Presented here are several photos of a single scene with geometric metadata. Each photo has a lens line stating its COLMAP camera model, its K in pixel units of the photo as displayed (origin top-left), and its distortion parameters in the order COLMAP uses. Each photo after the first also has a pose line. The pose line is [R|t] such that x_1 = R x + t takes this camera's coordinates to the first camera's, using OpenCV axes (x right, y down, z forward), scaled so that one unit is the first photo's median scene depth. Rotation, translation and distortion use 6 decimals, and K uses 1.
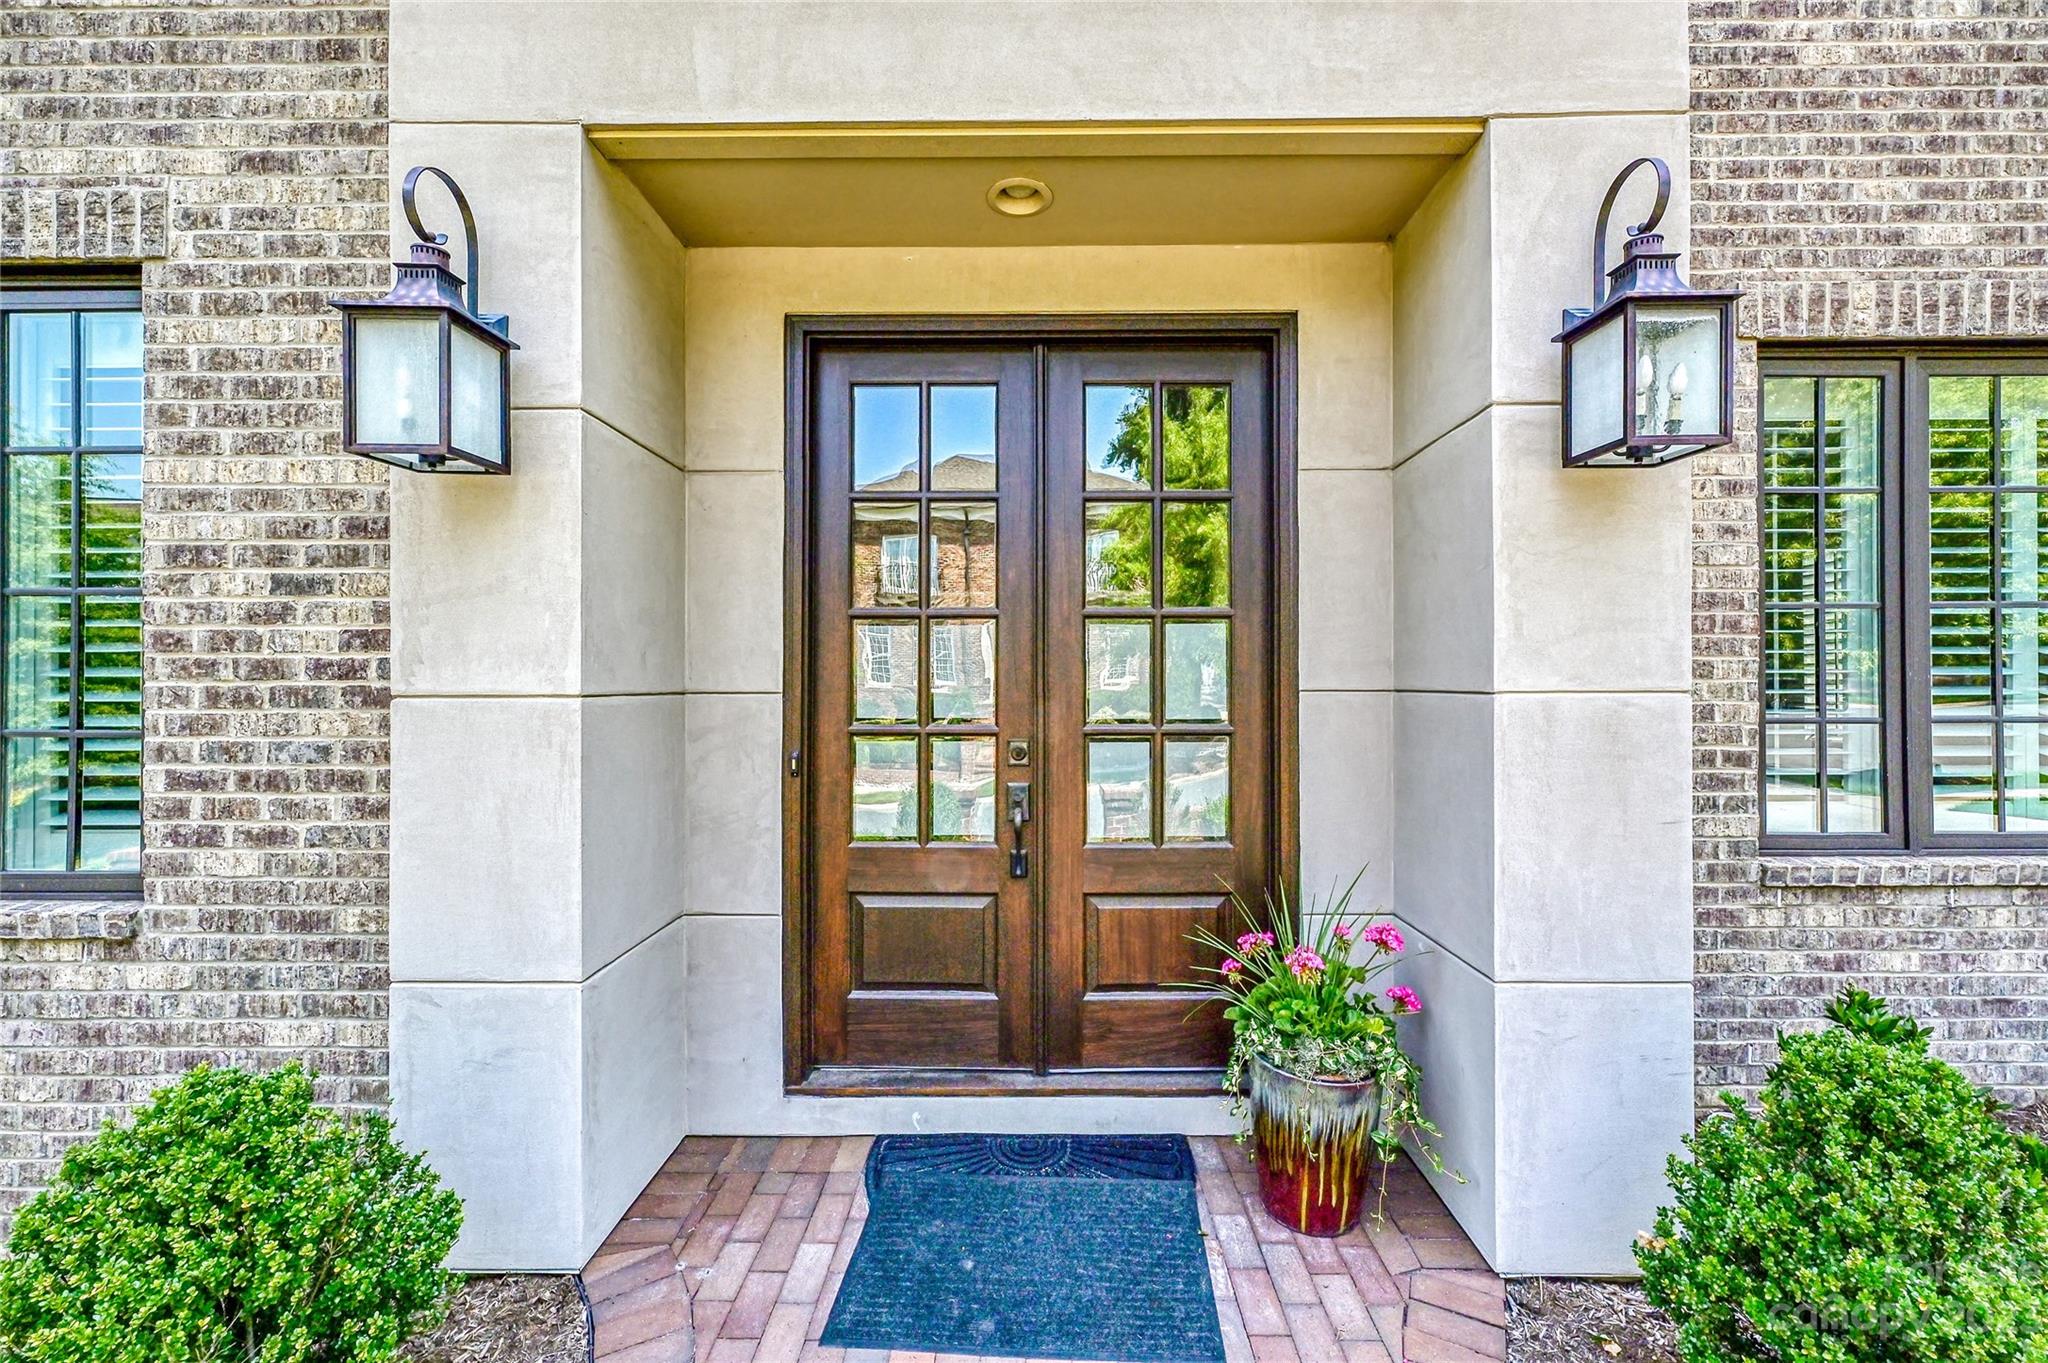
lens RADIAL K [[833.9, 0, 1038.2], [0, 833.9, 676.2], [0, 0, 1]] dist [-0.001327, -0.001380]
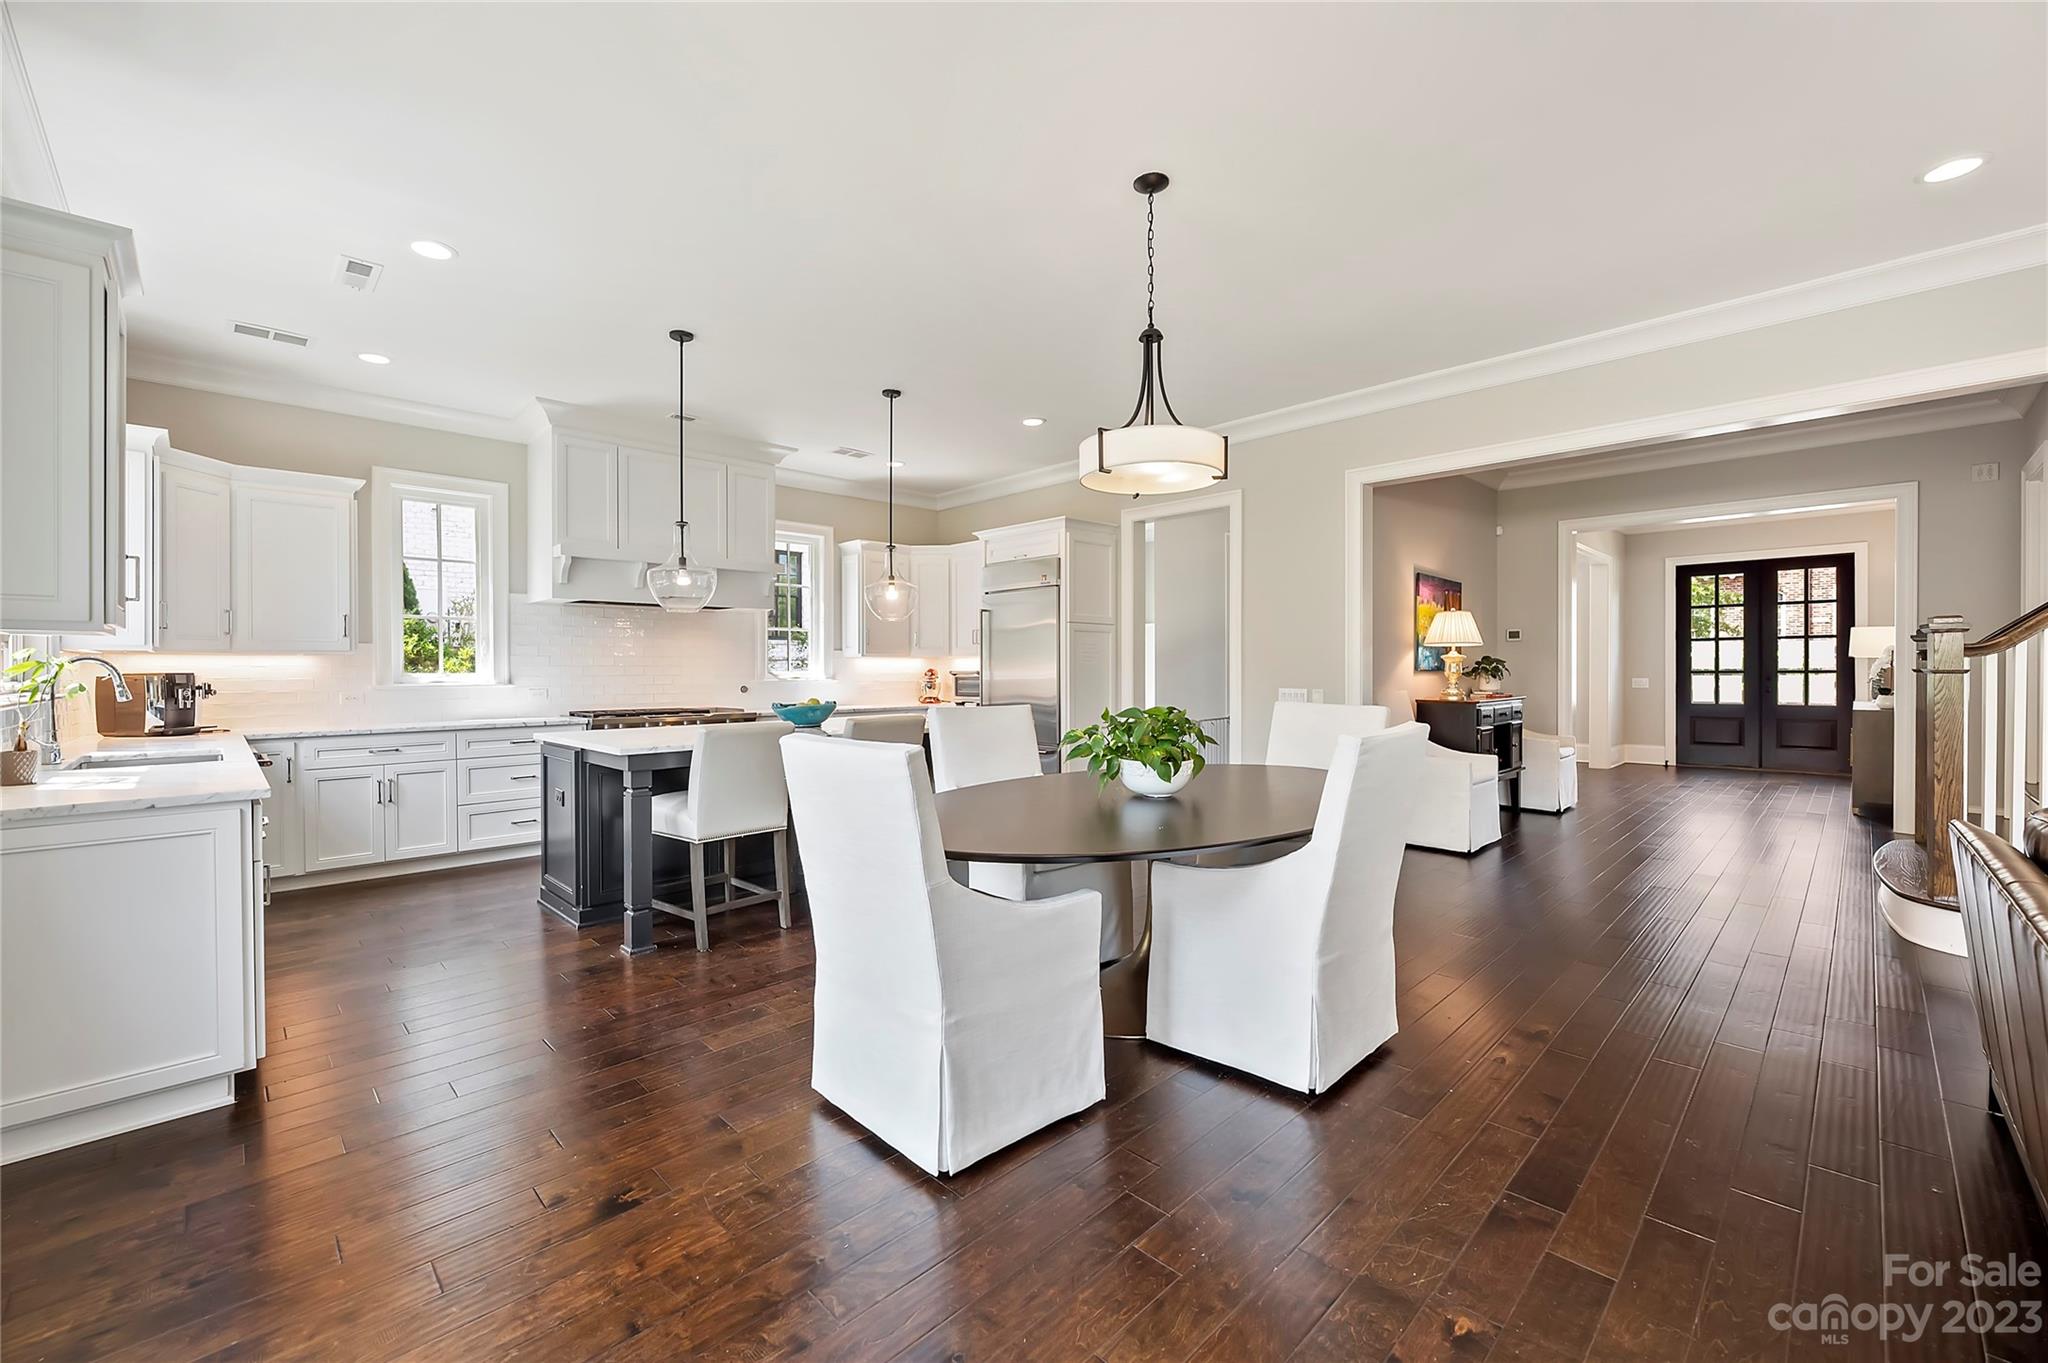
lens RADIAL K [[833.9, 0, 998.1], [0, 833.9, 680.5], [0, 0, 1]] dist [-0.001327, -0.001380]
pose [[0.696323, 0.001566, -0.717727, 0.281708], [0.007882, 0.999921, 0.009829, 0.044804], [0.717686, -0.012502, 0.696255, -3.761406]]
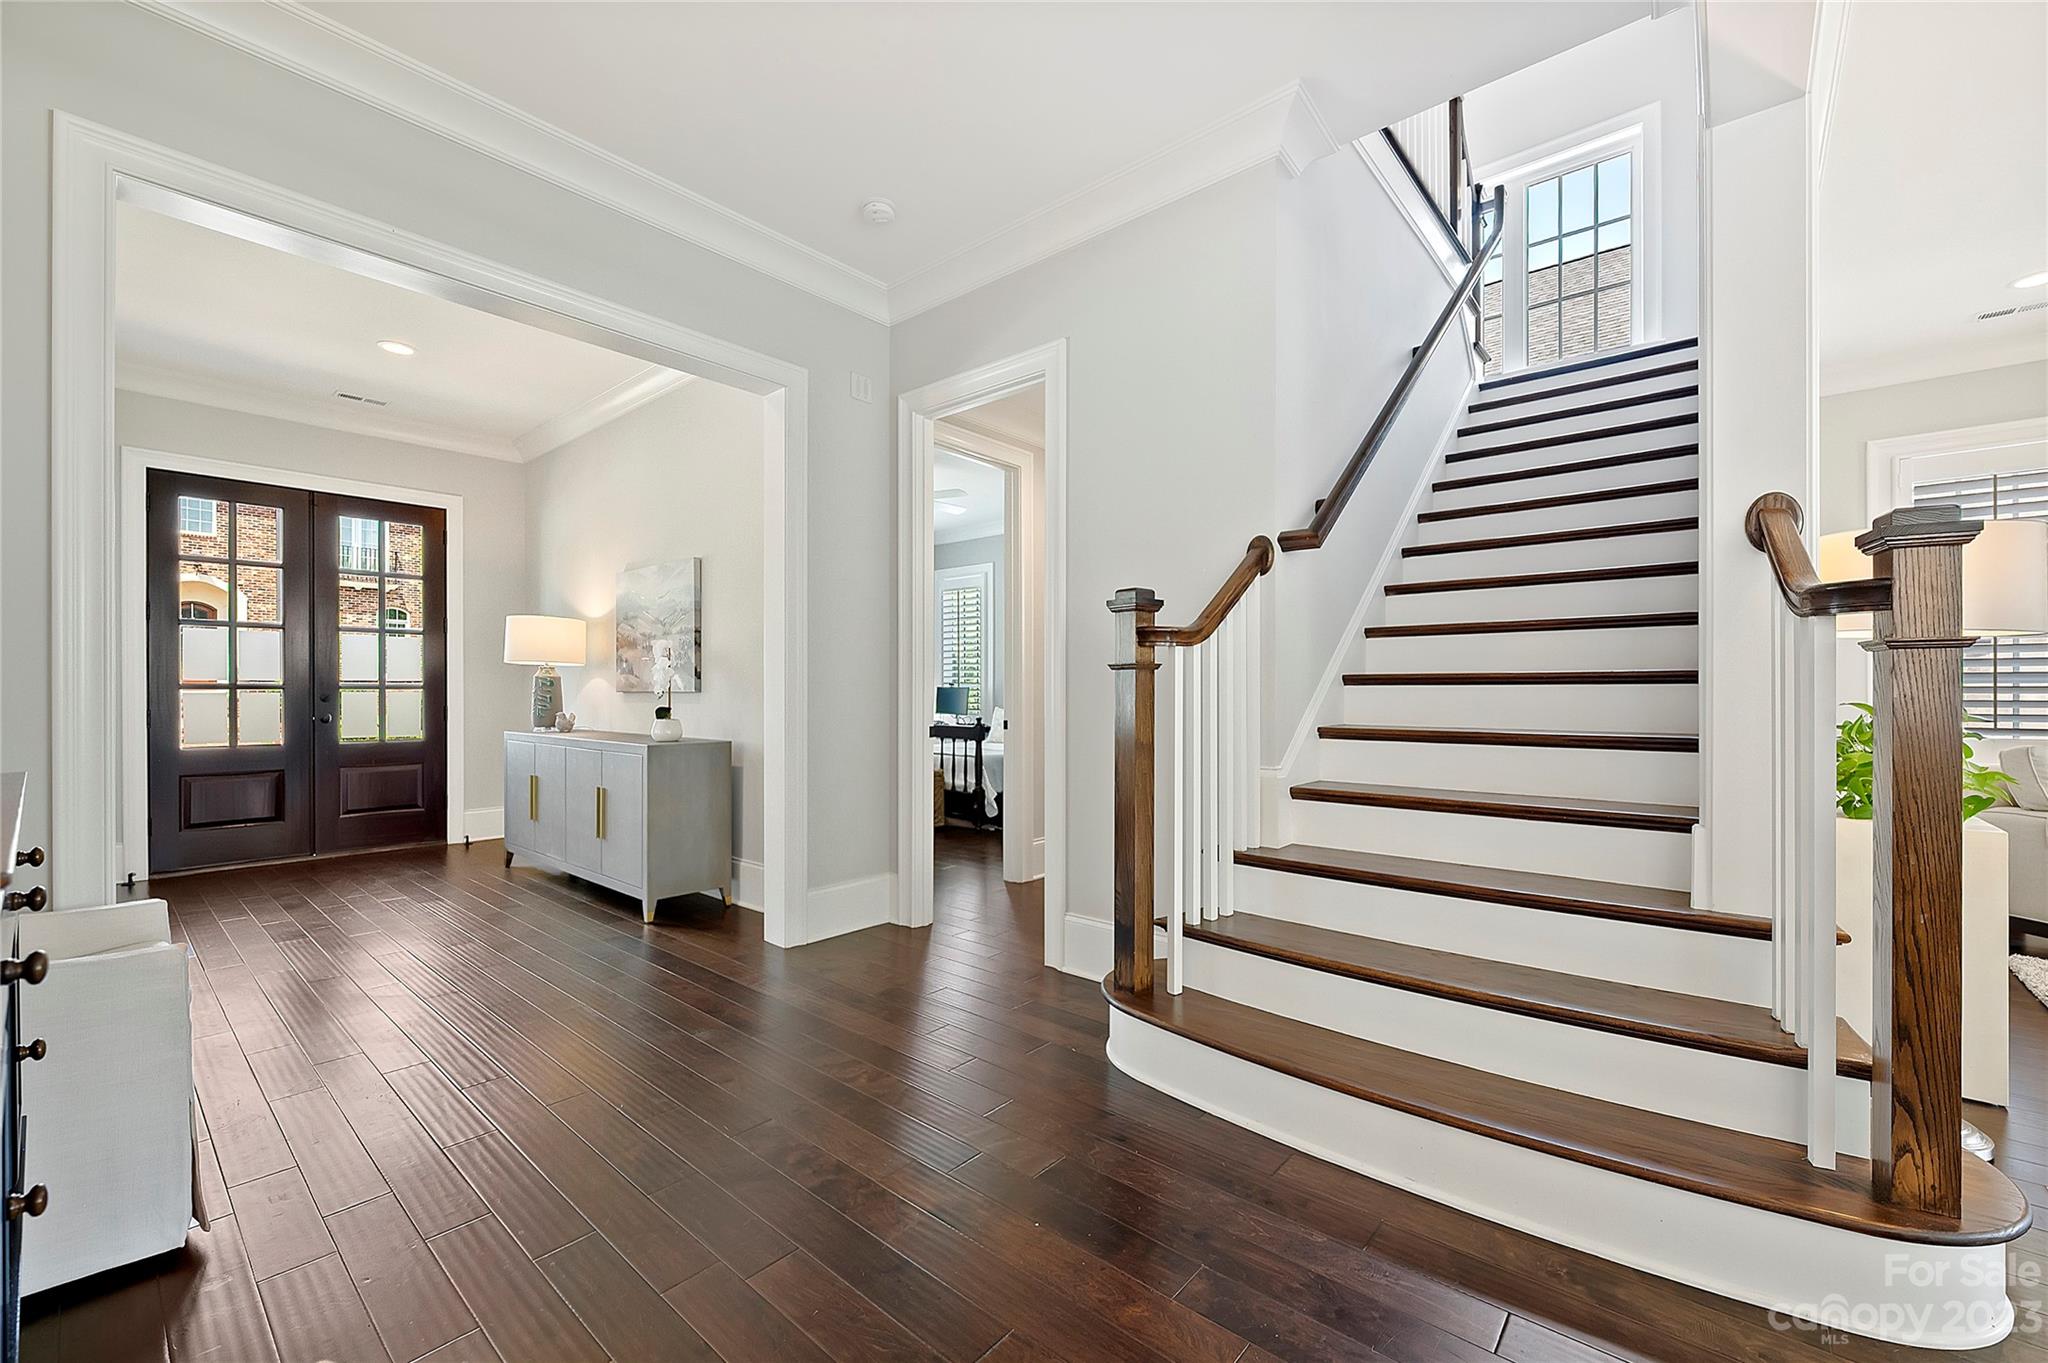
lens RADIAL K [[833.9, 0, 1016.8], [0, 833.9, 694.7], [0, 0, 1]] dist [-0.001327, -0.001380]
pose [[0.656541, 0.000420, 0.754290, -0.398774], [0.000394, 1.000000, -0.000900, 0.090174], [-0.754290, 0.000888, 0.656541, -1.610584]]
